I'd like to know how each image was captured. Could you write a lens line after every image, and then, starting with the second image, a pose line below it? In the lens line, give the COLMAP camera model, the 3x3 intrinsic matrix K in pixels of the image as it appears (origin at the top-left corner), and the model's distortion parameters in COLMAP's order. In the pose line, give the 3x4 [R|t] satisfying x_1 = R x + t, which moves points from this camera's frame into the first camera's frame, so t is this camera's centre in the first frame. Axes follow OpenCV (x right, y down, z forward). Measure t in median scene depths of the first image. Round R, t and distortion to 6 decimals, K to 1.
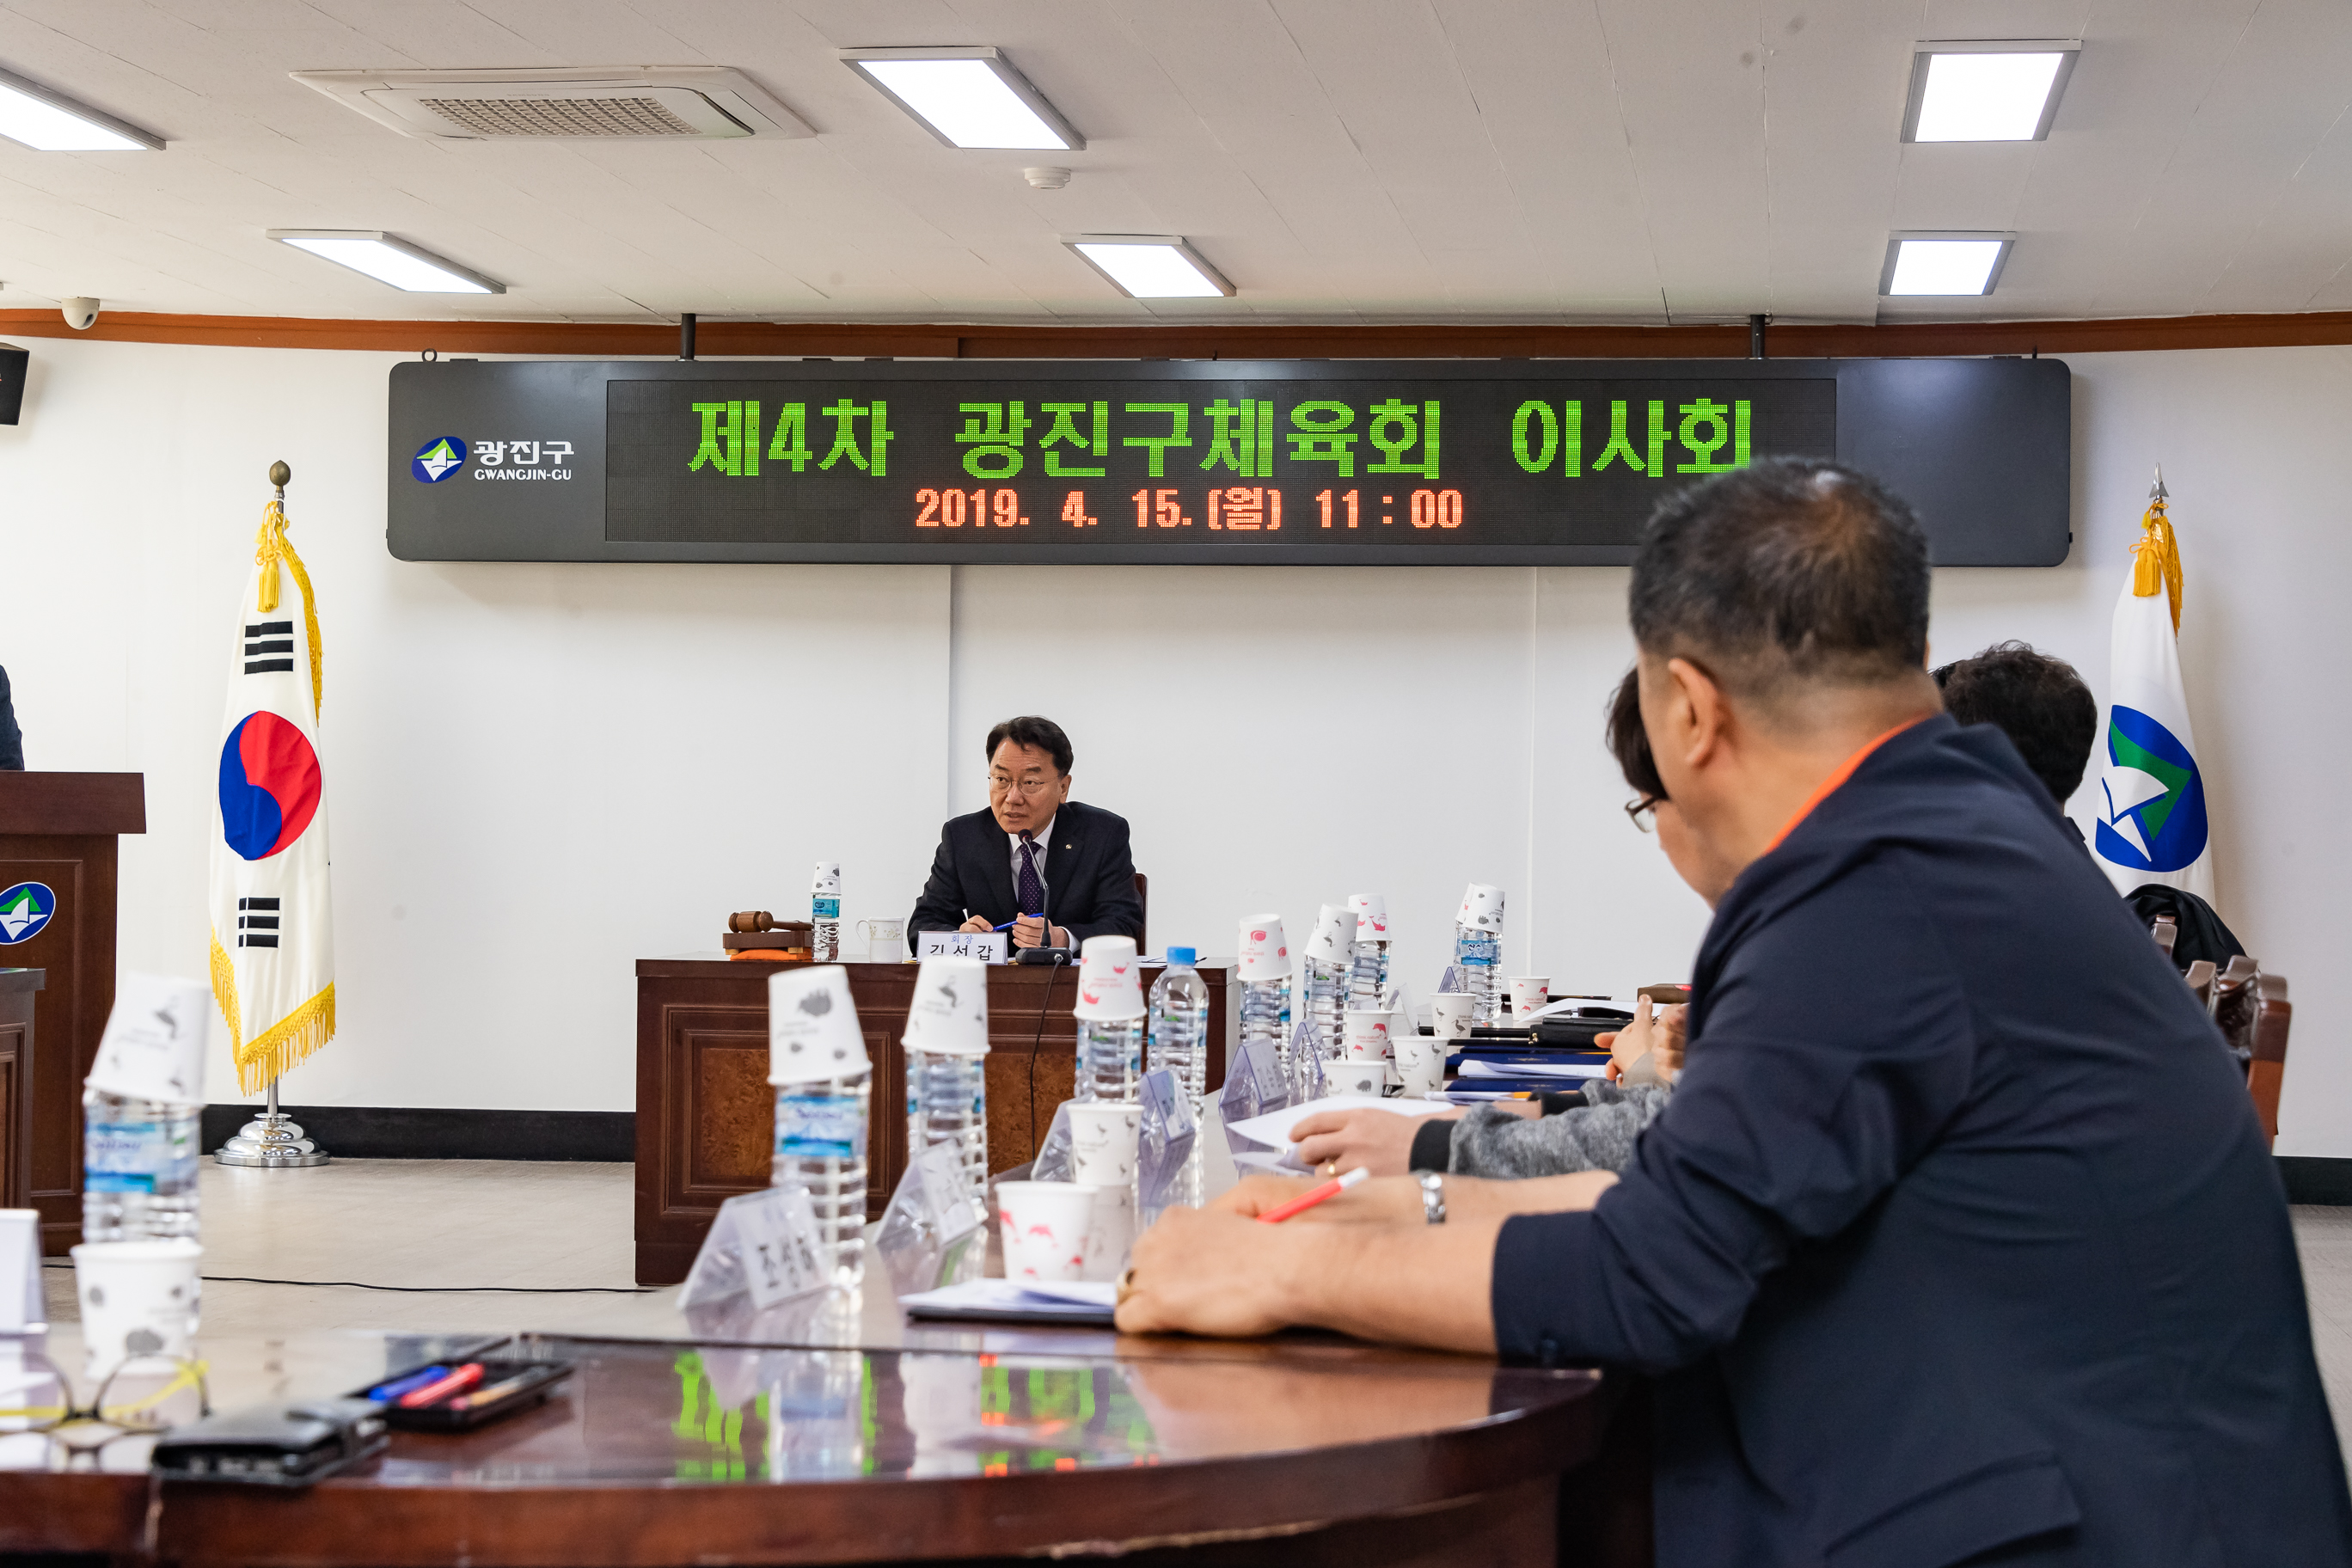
lens RADIAL K [[4841.3, 0, 1176.0], [0, 4841.3, 784.0], [0, 0, 1]] dist [0.062864, -1.505691]
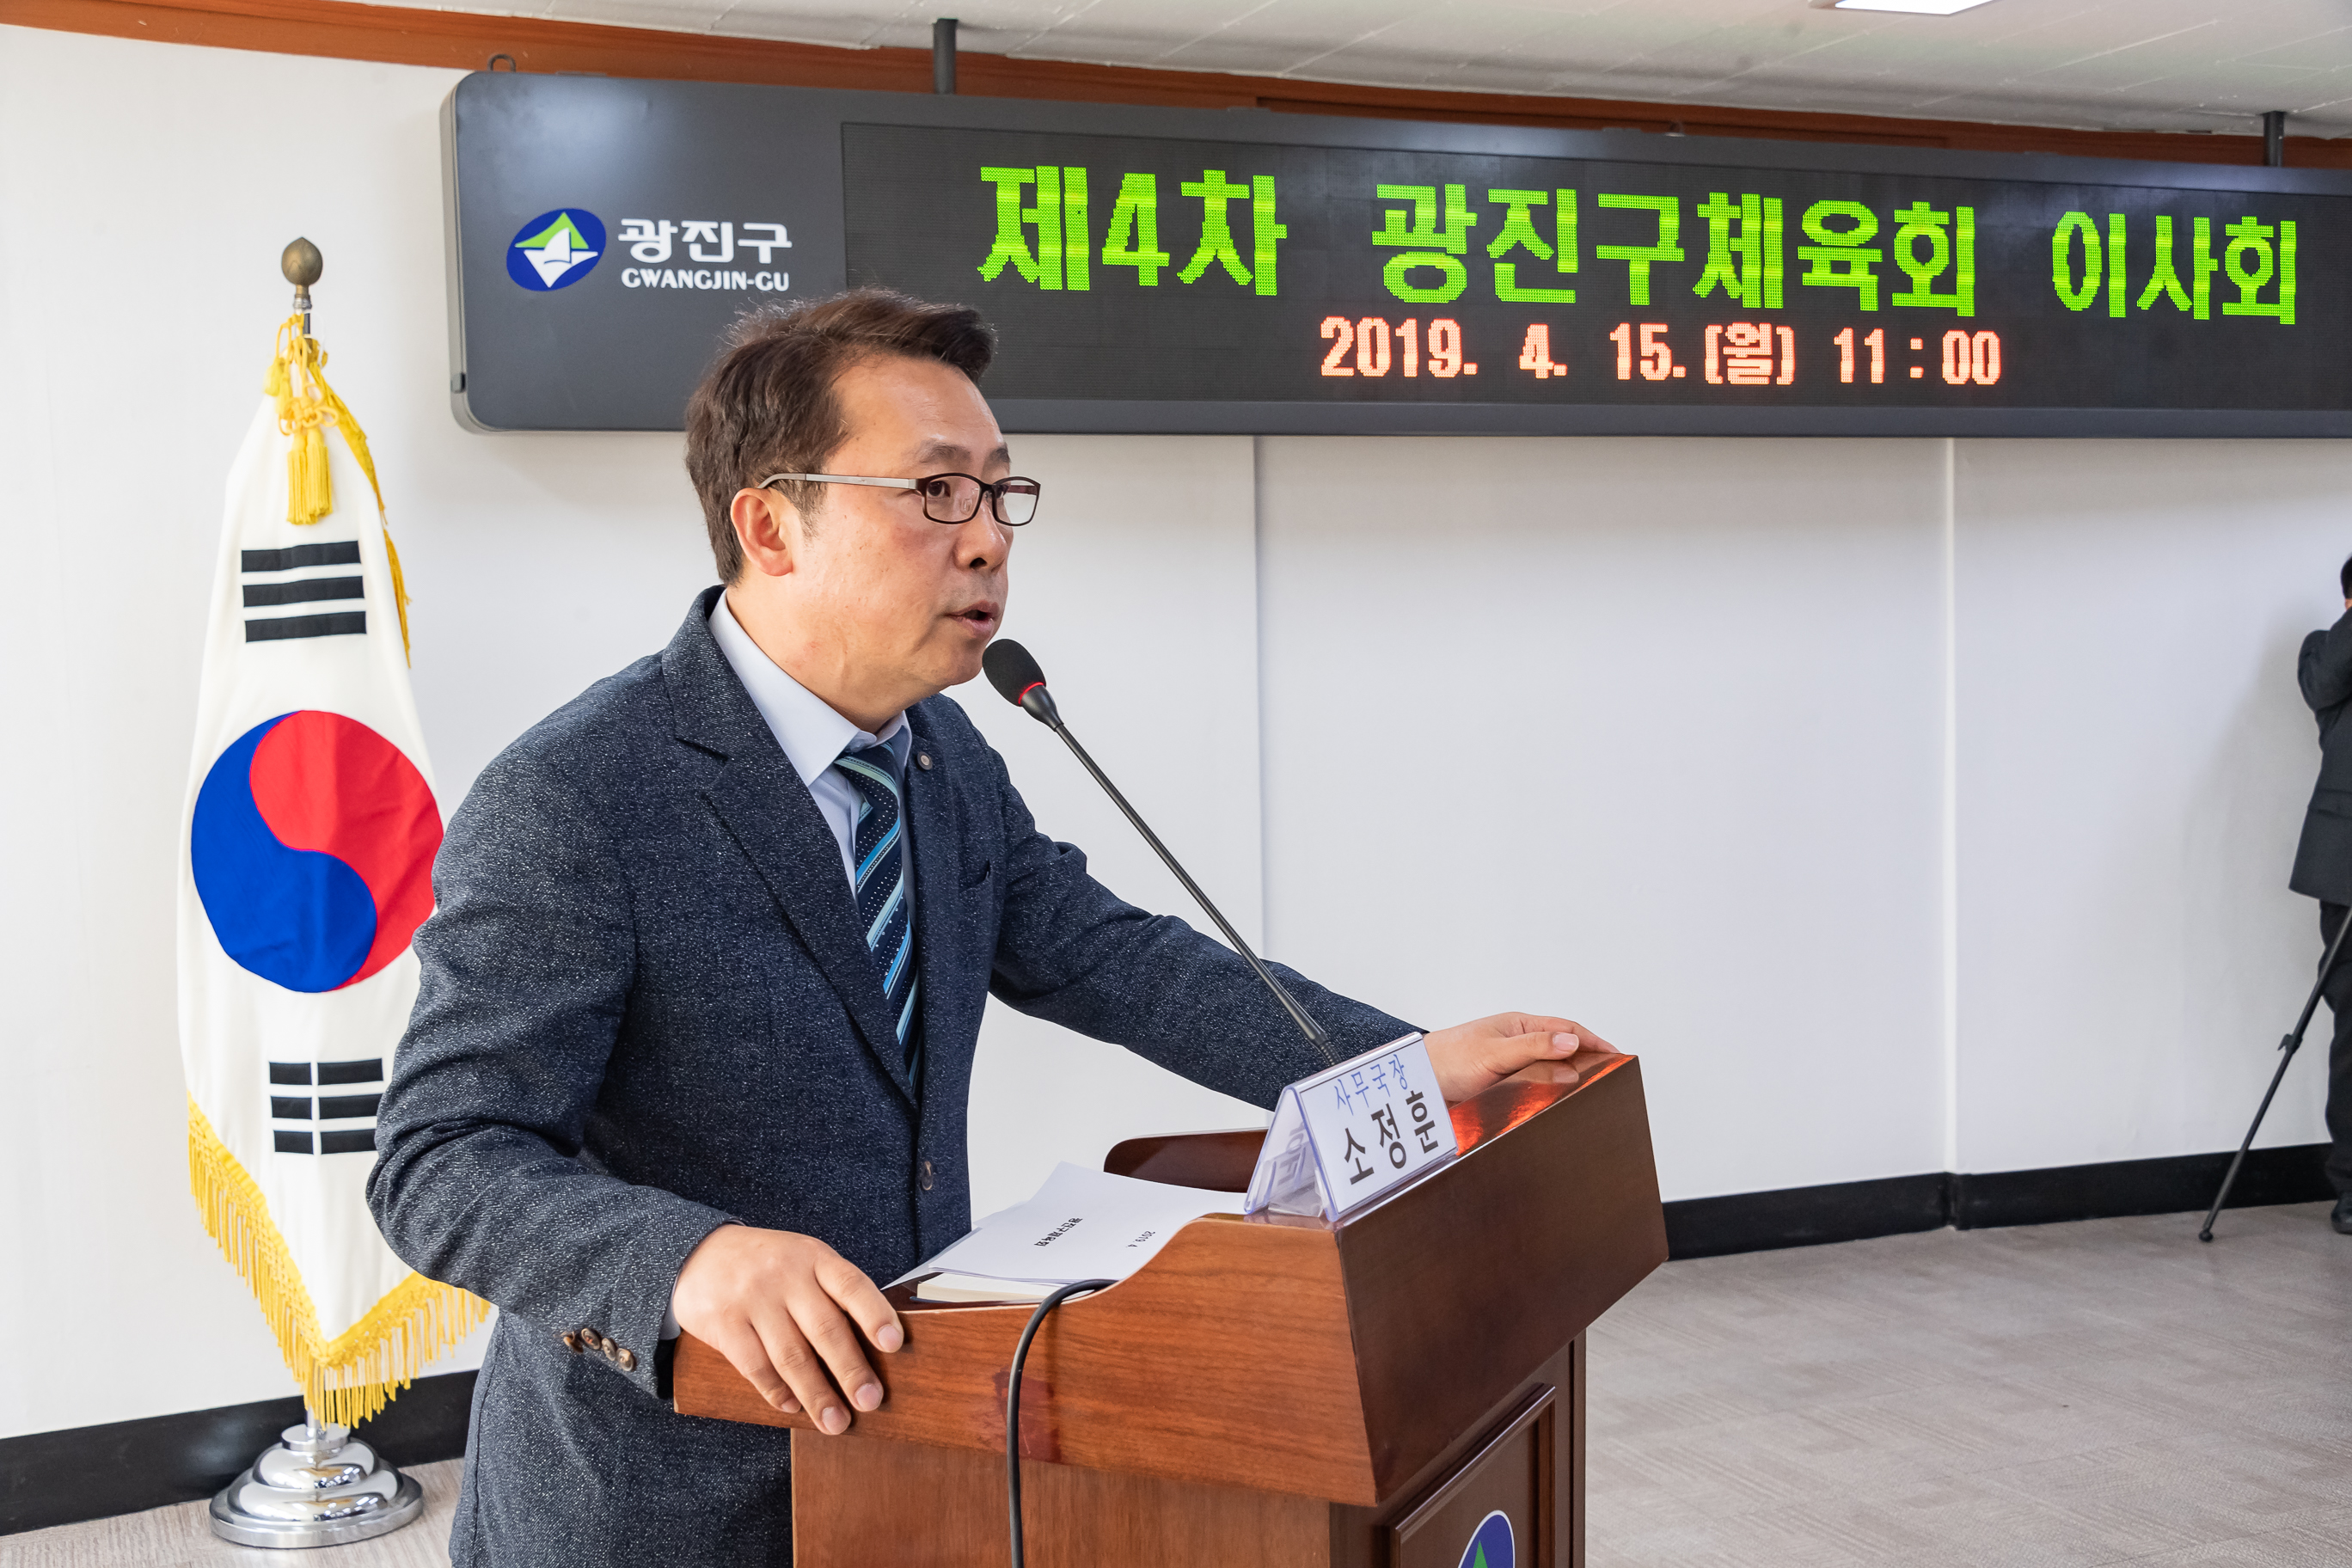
lens RADIAL K [[2823.0, 0, 1178.9], [0, 2823.0, 817.2], [0, 0, 1]] dist [-0.000895, -0.051000]
pose [[0.864782, -0.066334, 0.497747, -0.262260], [0.028962, 0.996175, 0.082439, -0.026333], [-0.501311, -0.056876, 0.863396, 0.685913]]
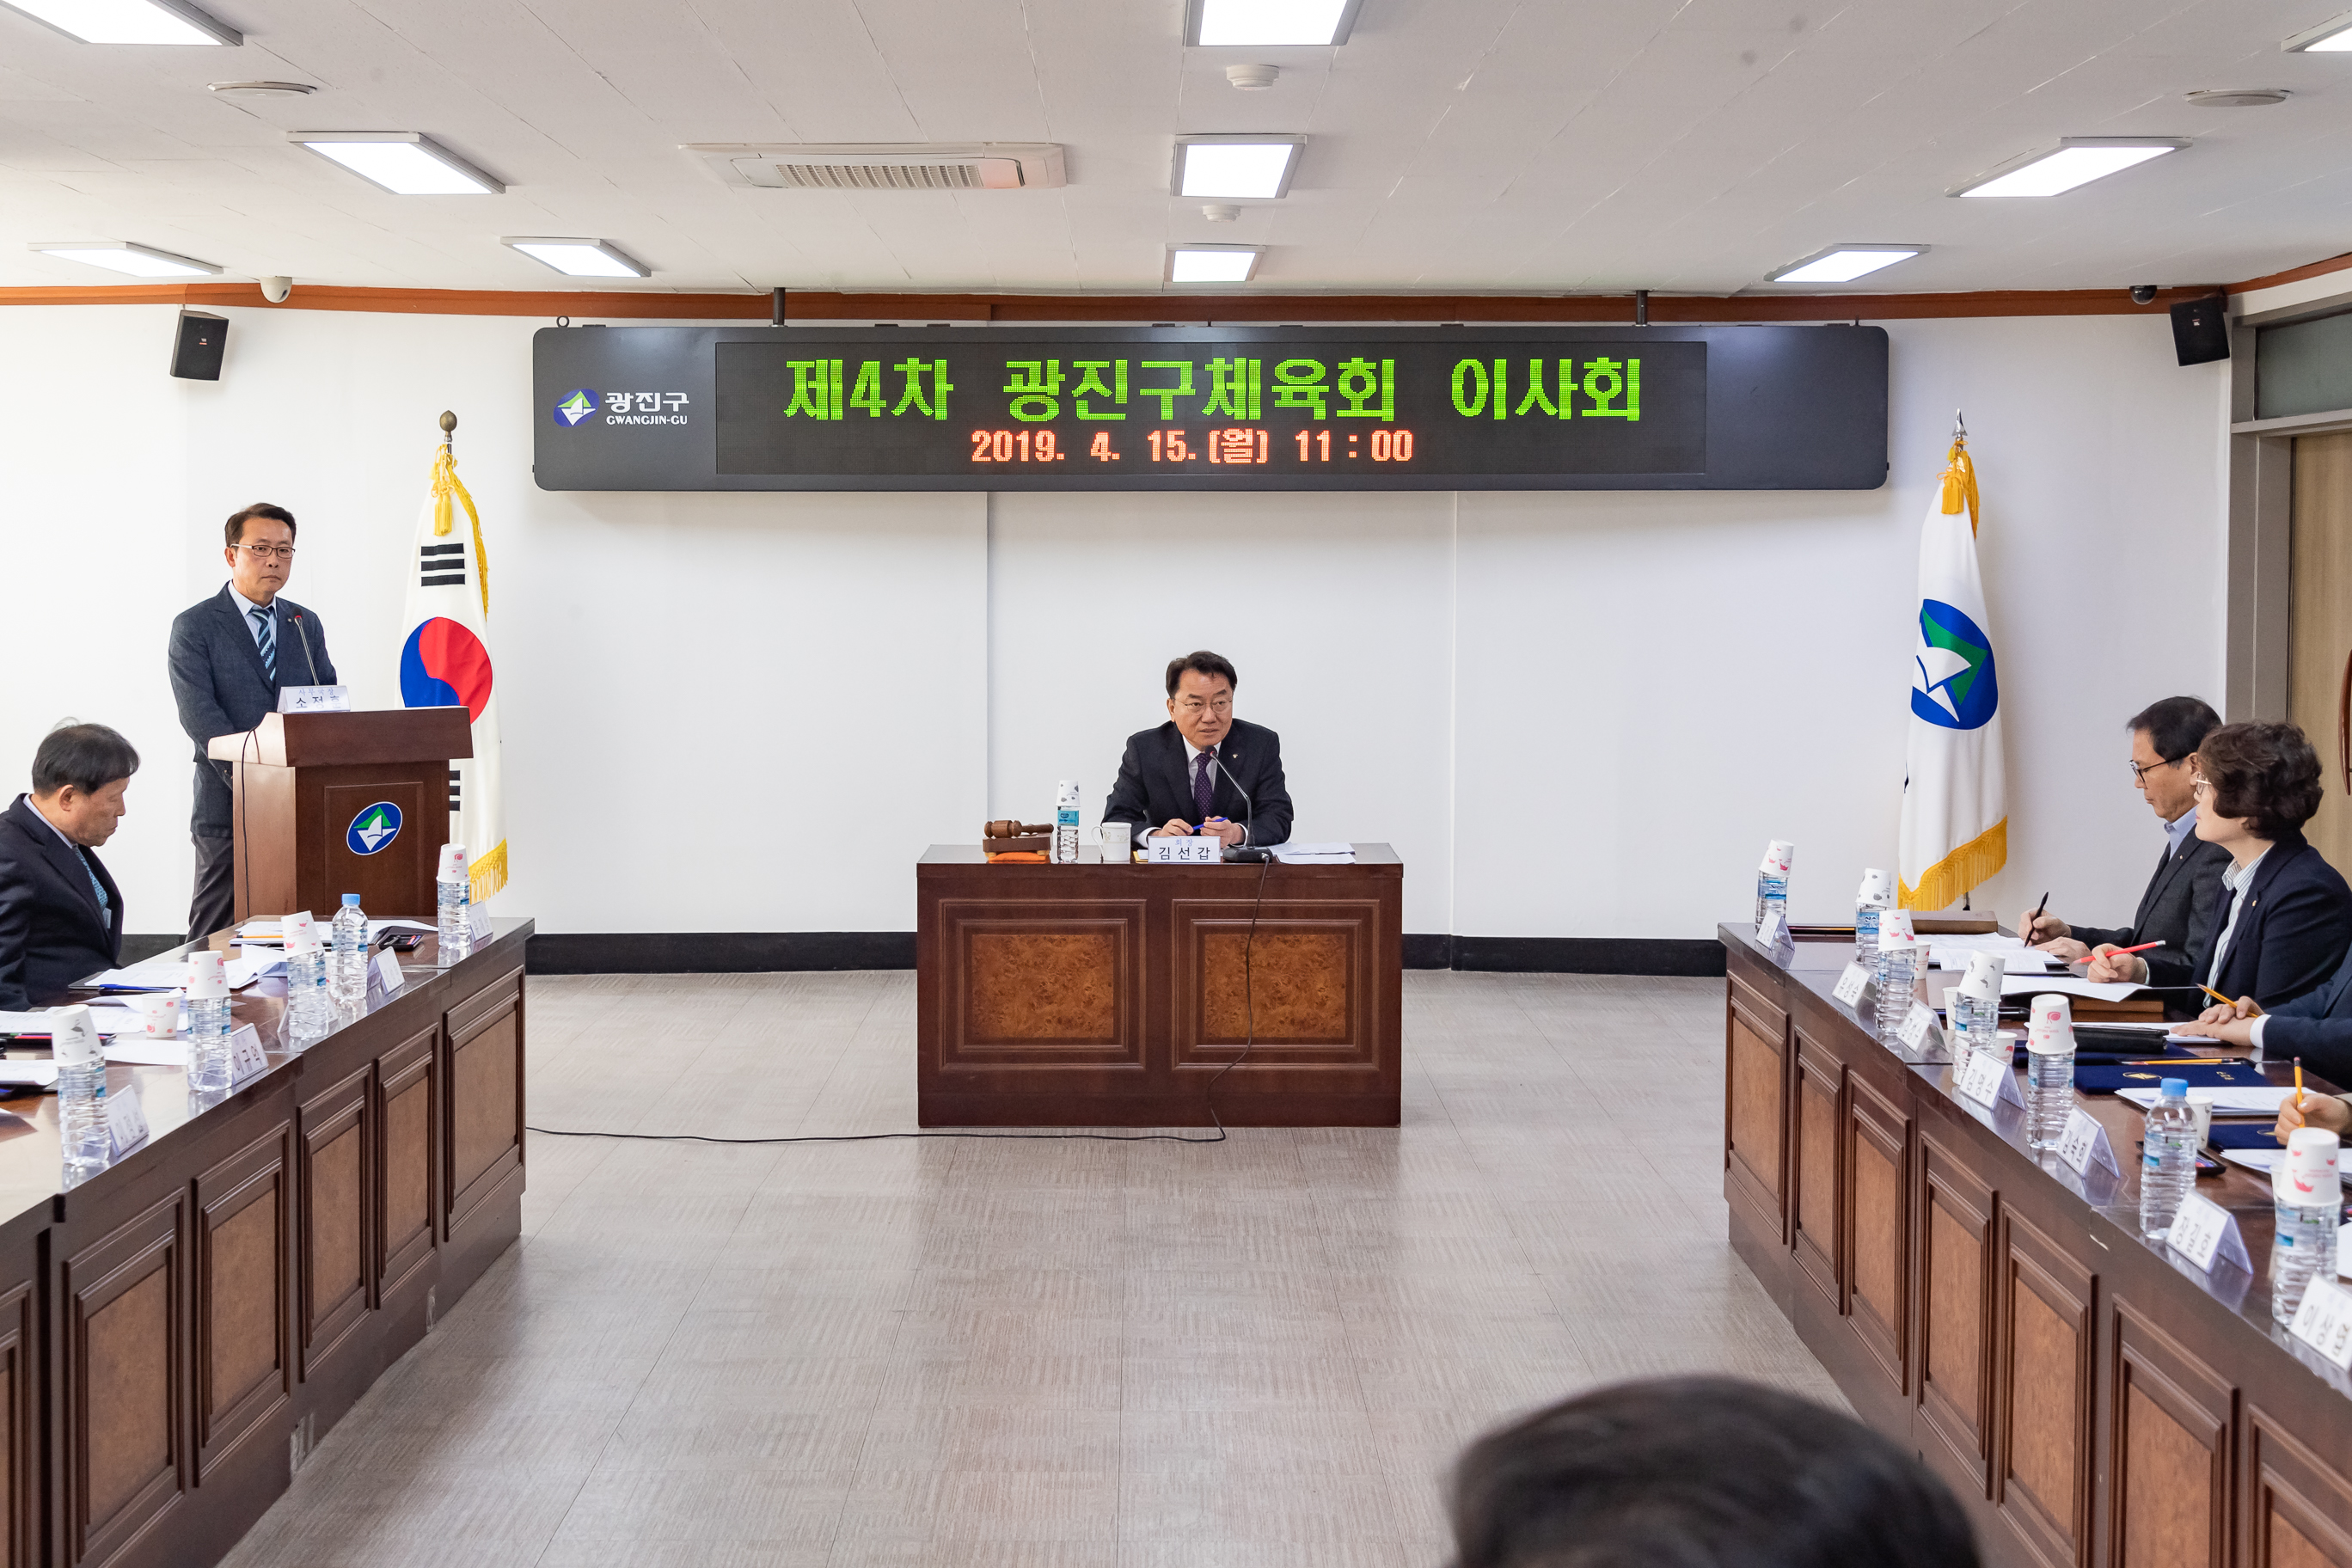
lens RADIAL K [[3680.3, 0, 1176.0], [0, 3680.3, 784.0], [0, 0, 1]] dist [-0.007963, -0.035811]
pose [[0.991897, -0.018516, 0.125690, -0.122500], [0.009855, 0.997555, 0.069186, -0.035582], [-0.126664, -0.067387, 0.989654, 0.056512]]
